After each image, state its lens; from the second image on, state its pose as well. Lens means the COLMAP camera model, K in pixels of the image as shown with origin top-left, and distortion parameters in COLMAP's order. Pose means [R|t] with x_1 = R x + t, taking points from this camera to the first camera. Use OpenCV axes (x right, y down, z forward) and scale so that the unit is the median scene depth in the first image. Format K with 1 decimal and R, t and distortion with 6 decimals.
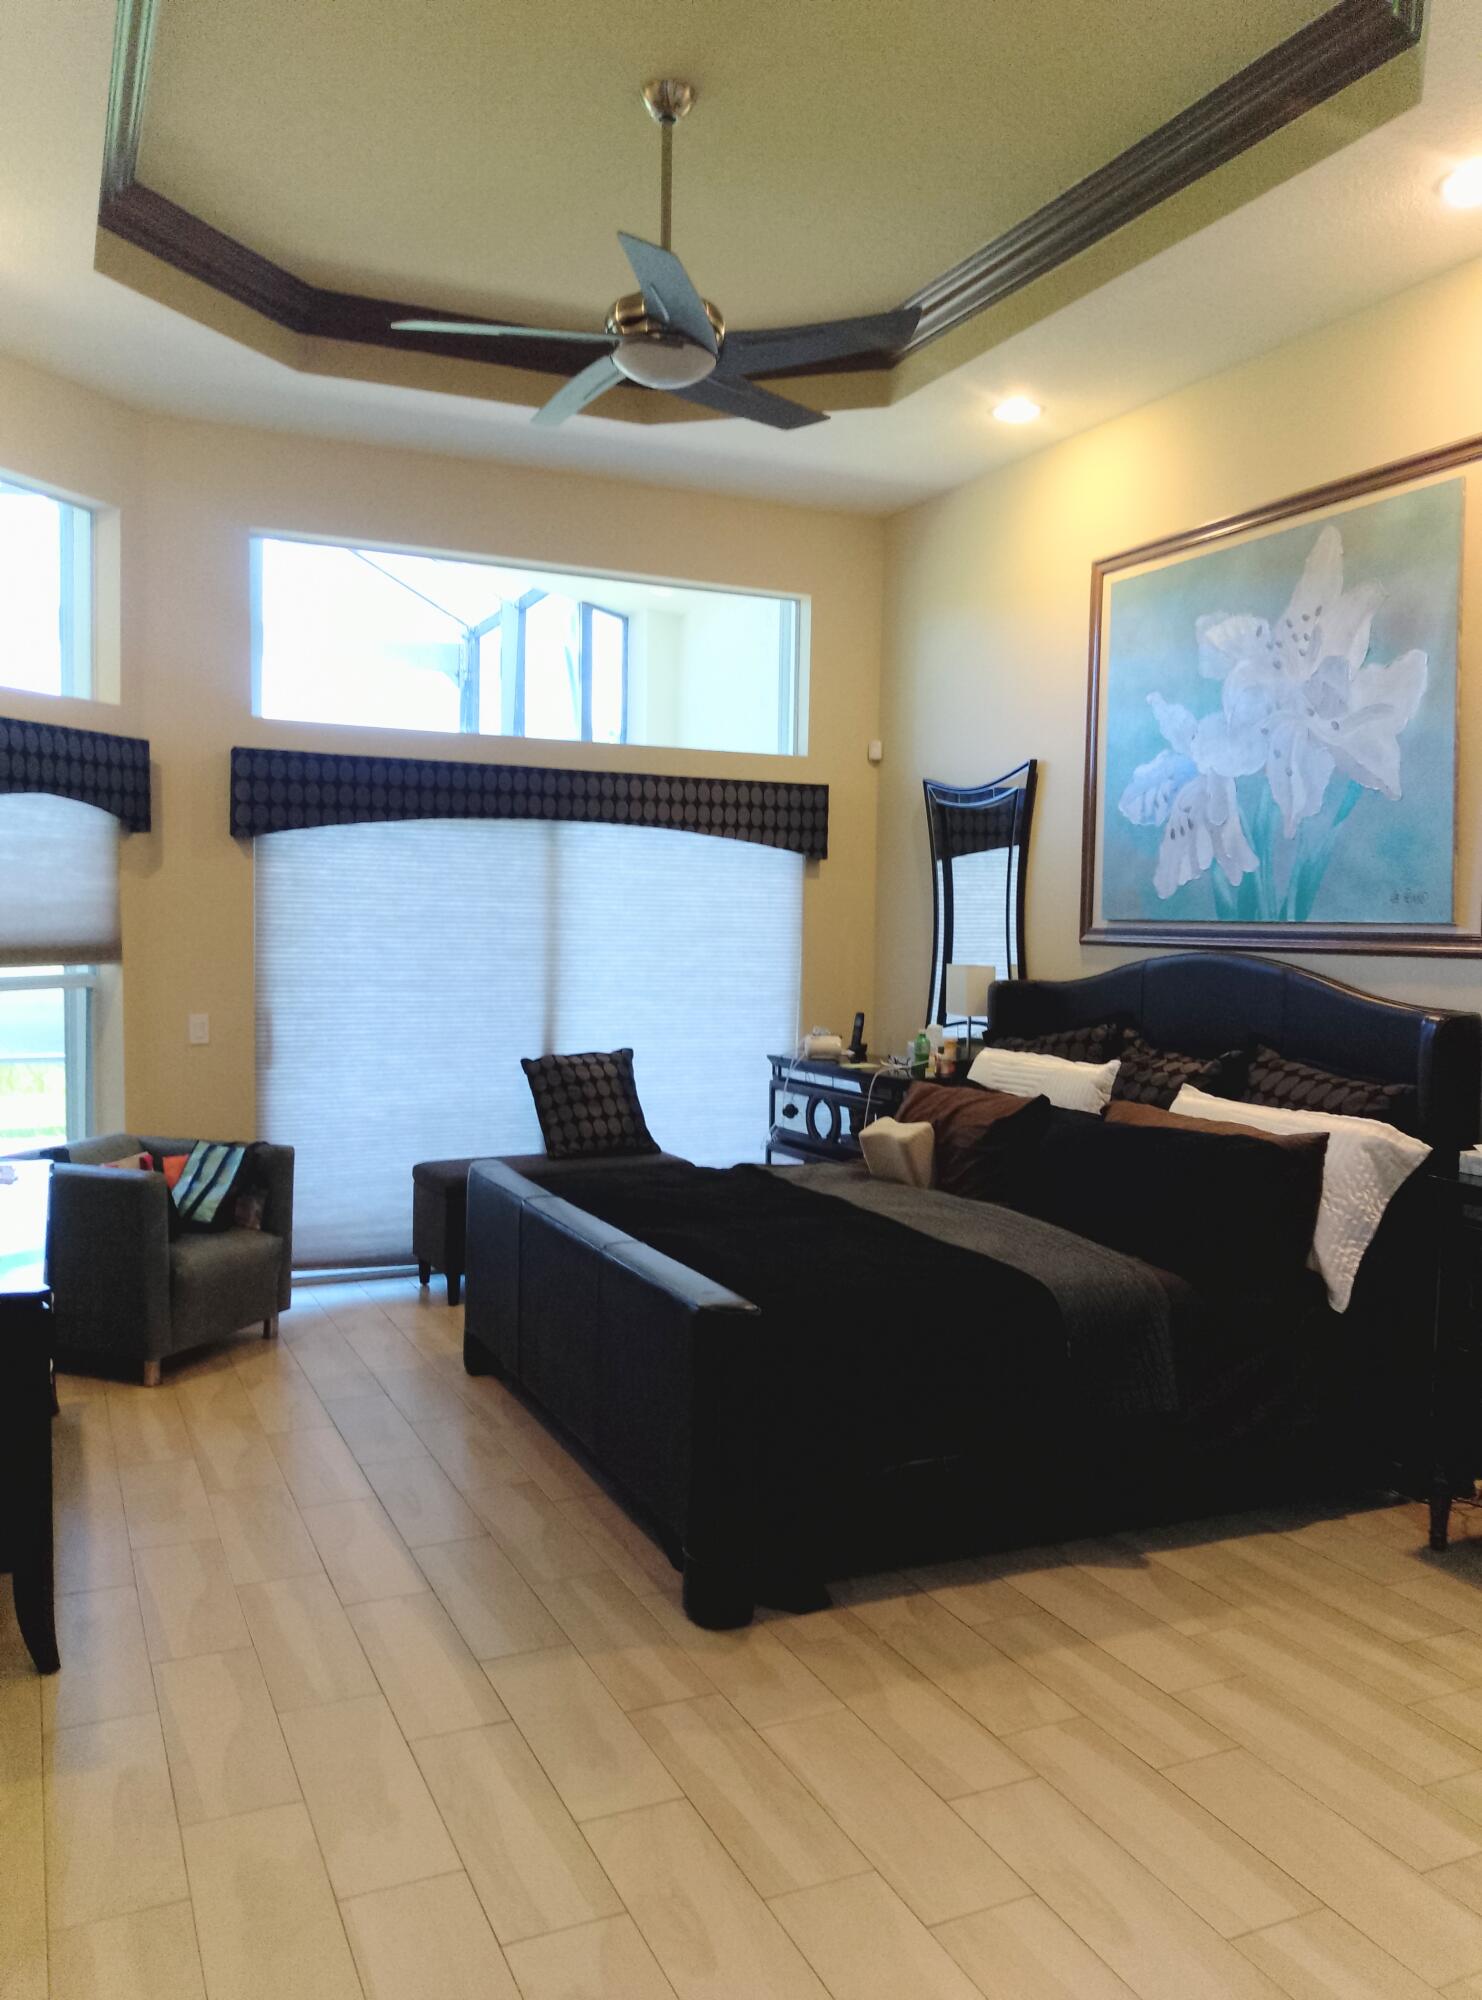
lens RADIAL K [[1534.5, 0, 751.1], [0, 1534.5, 1003.5], [0, 0, 1]] dist [0.046923, -0.058256]
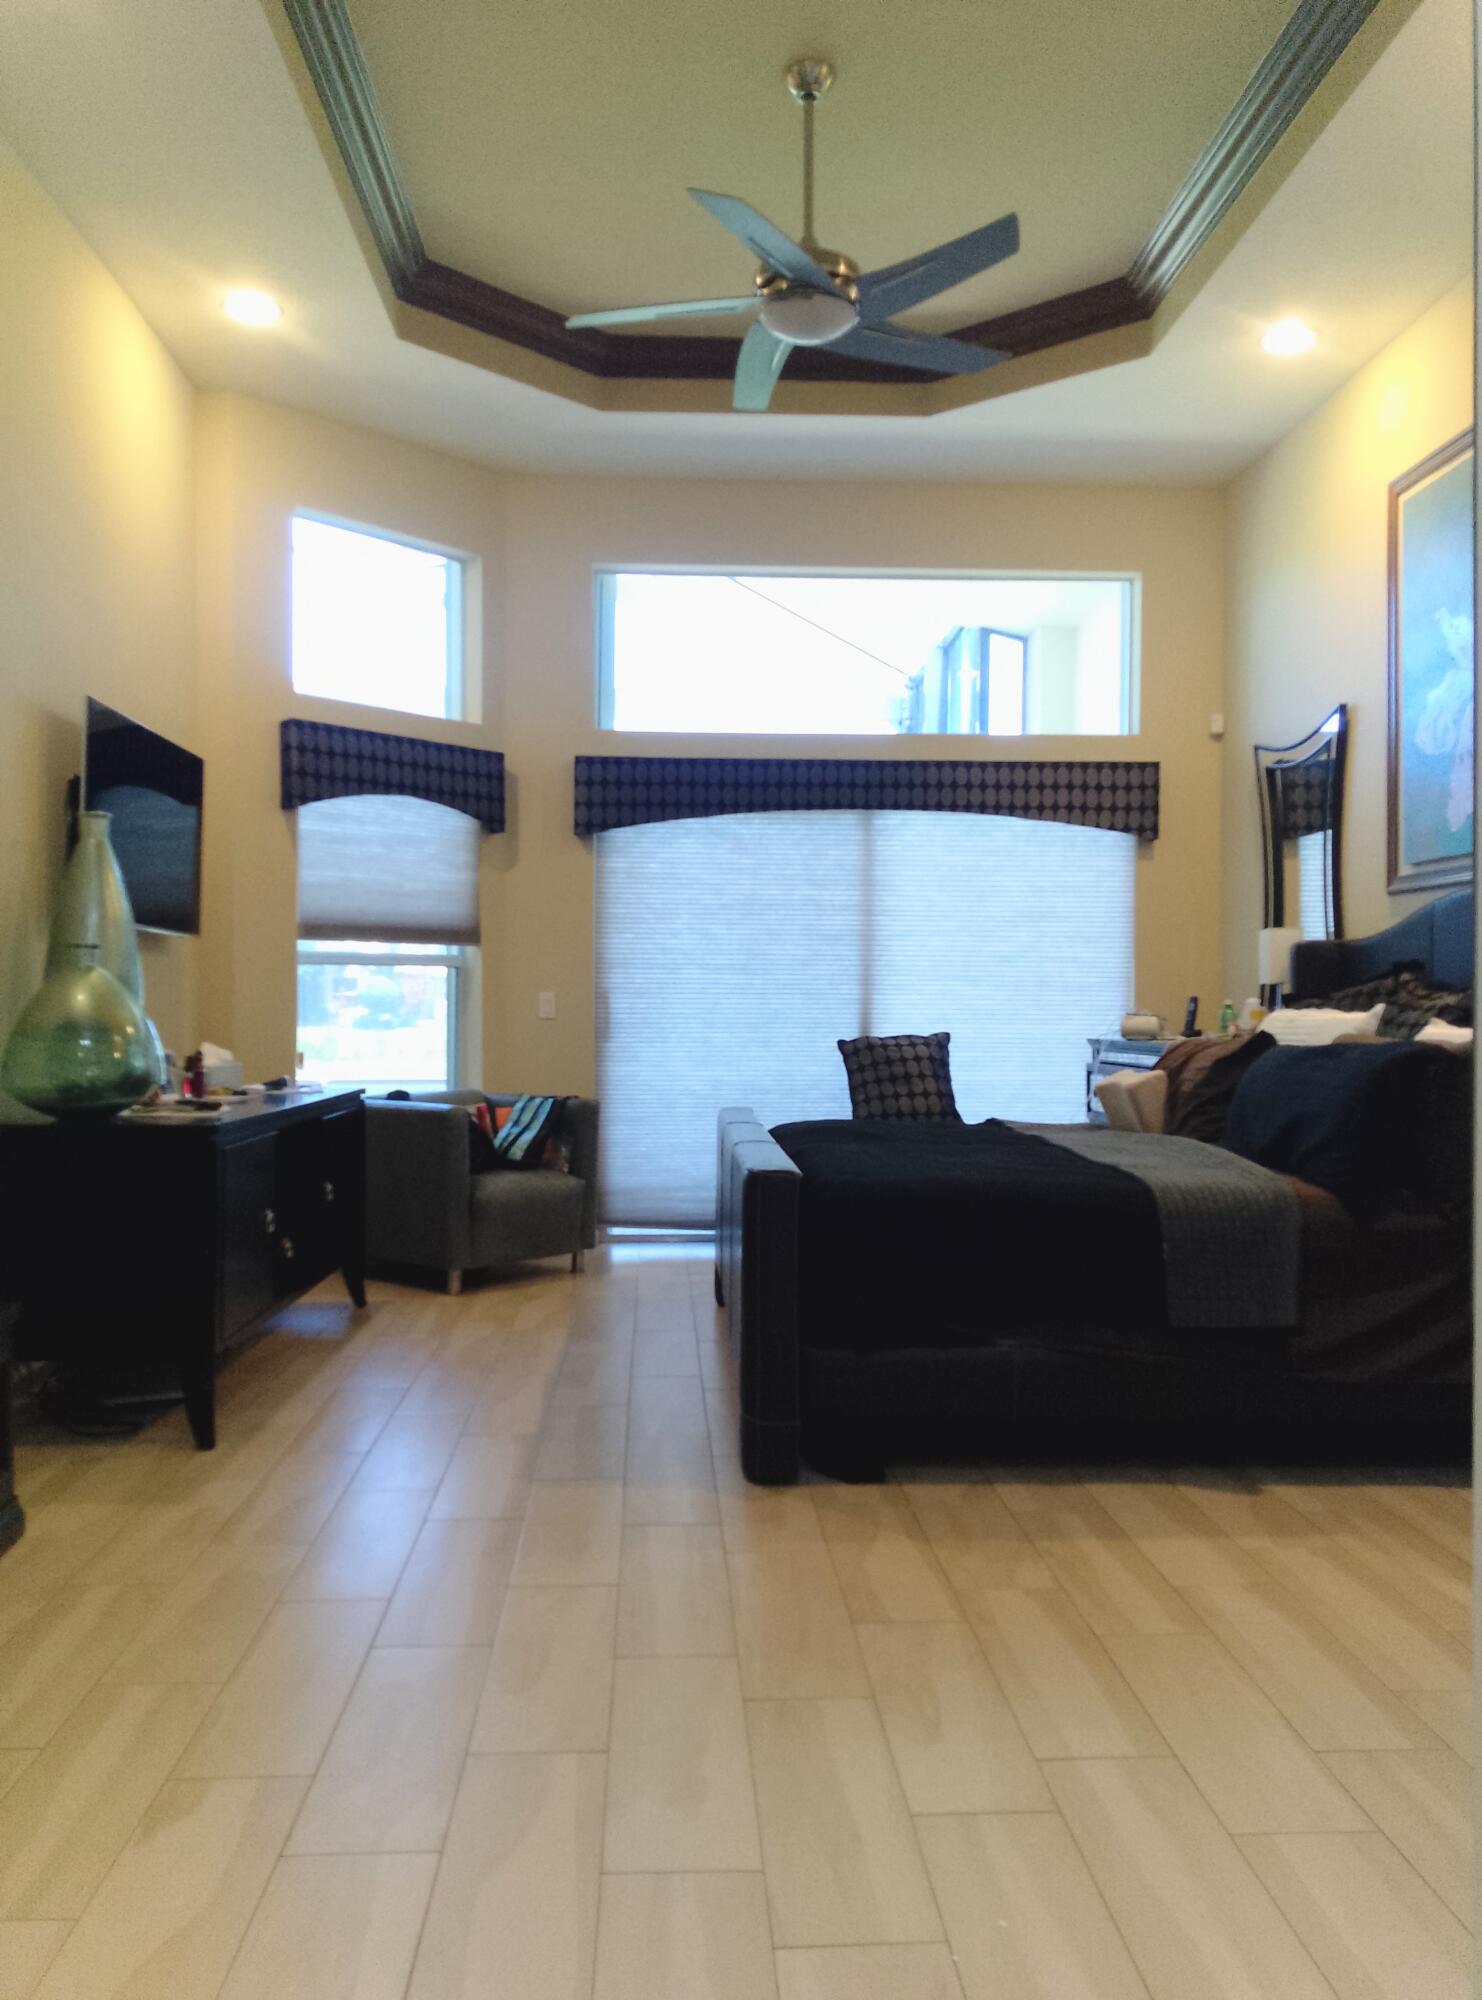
lens RADIAL K [[1534.5, 0, 744.4], [0, 1534.5, 1015.3], [0, 0, 1]] dist [0.046923, -0.058256]
pose [[0.924961, -0.011052, -0.379901, 0.213588], [-0.010306, 0.998480, -0.054139, 0.087320], [0.379922, 0.053992, 0.923442, 0.016191]]
